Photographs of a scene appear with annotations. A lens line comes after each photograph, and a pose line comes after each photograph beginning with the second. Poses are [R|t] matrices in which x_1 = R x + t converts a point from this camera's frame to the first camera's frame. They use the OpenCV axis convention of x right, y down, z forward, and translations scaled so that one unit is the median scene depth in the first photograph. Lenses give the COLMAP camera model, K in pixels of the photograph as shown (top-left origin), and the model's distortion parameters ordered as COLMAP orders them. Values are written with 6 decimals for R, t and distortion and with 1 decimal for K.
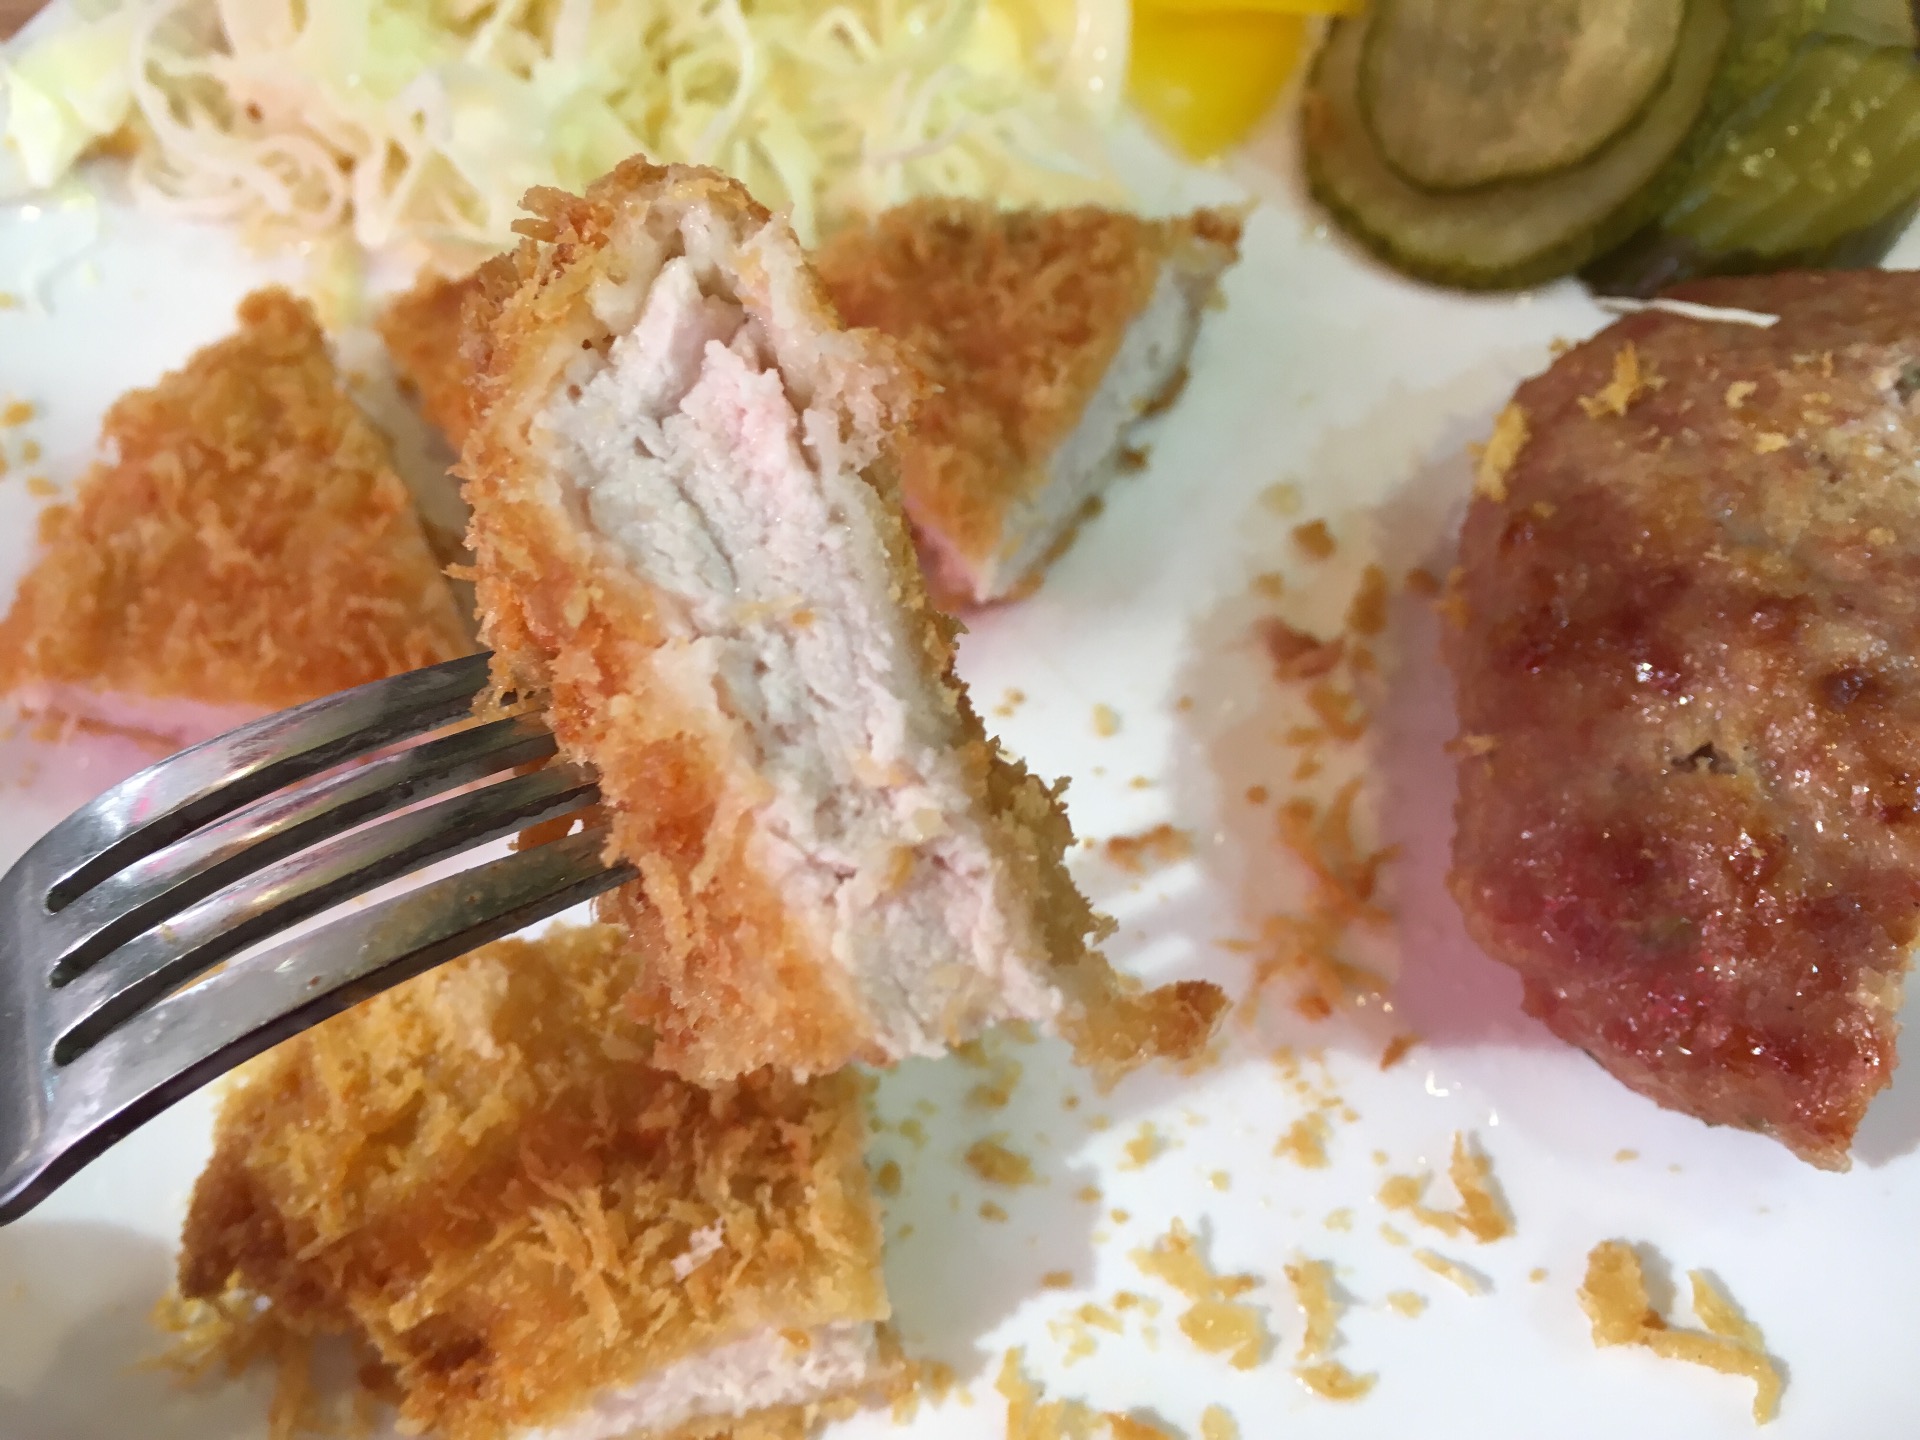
lens RADIAL K [[1784.1, 0, 976.3], [0, 1784.1, 726.4], [0, 0, 1]] dist [0.065874, -0.145781]
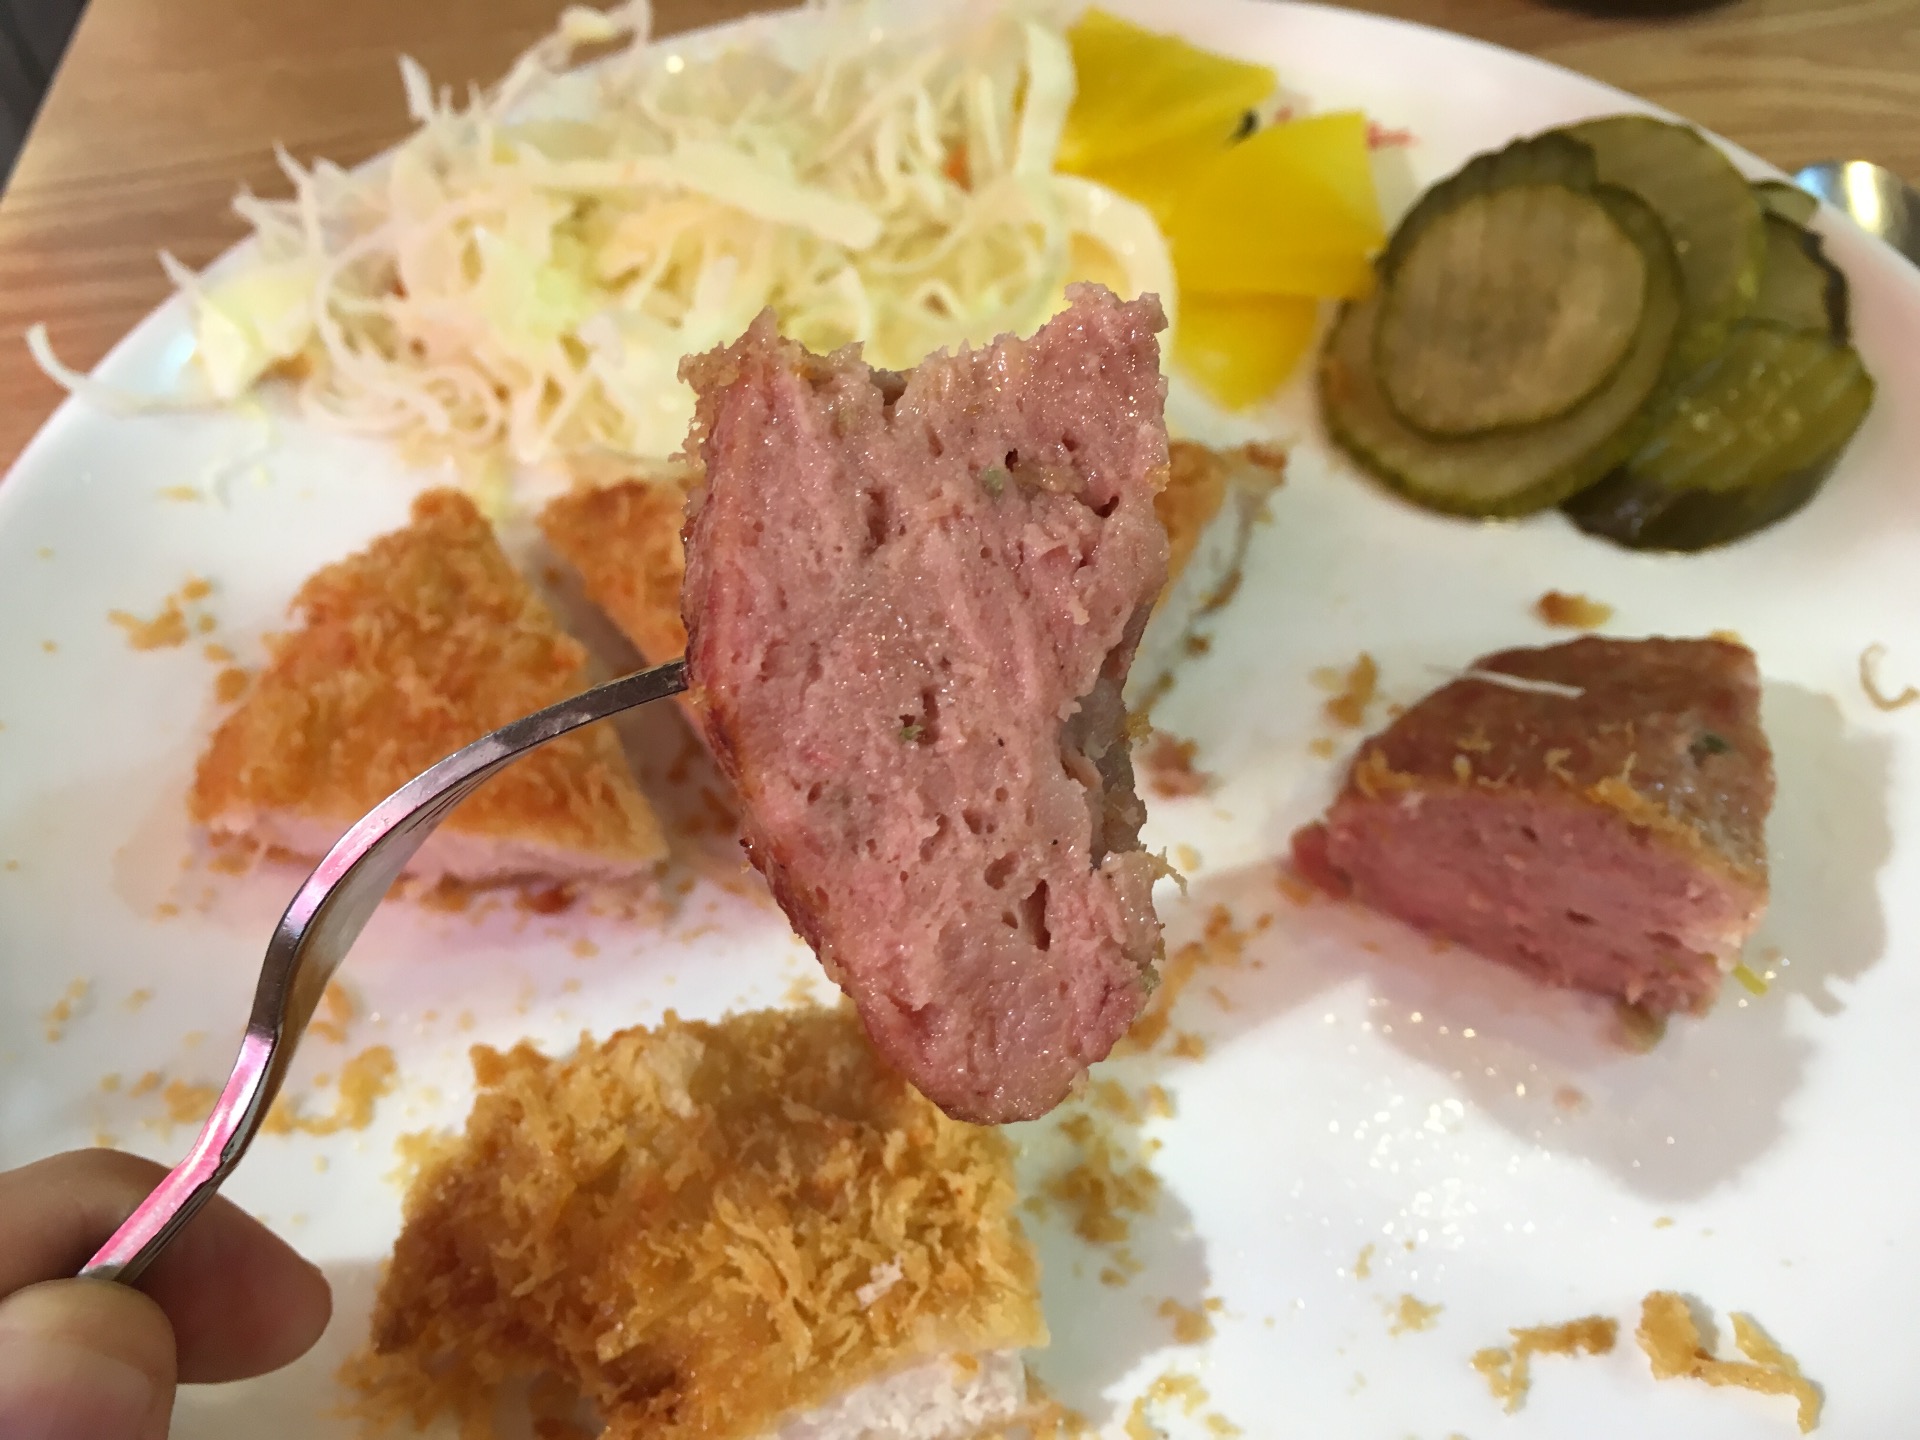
lens RADIAL K [[1784.1, 0, 969.5], [0, 1784.1, 707.6], [0, 0, 1]] dist [0.065874, -0.145781]
pose [[0.998075, 0.023682, 0.057315, -0.136102], [-0.013199, 0.984159, -0.176795, 0.106462], [-0.060594, 0.175698, 0.982578, -0.142049]]
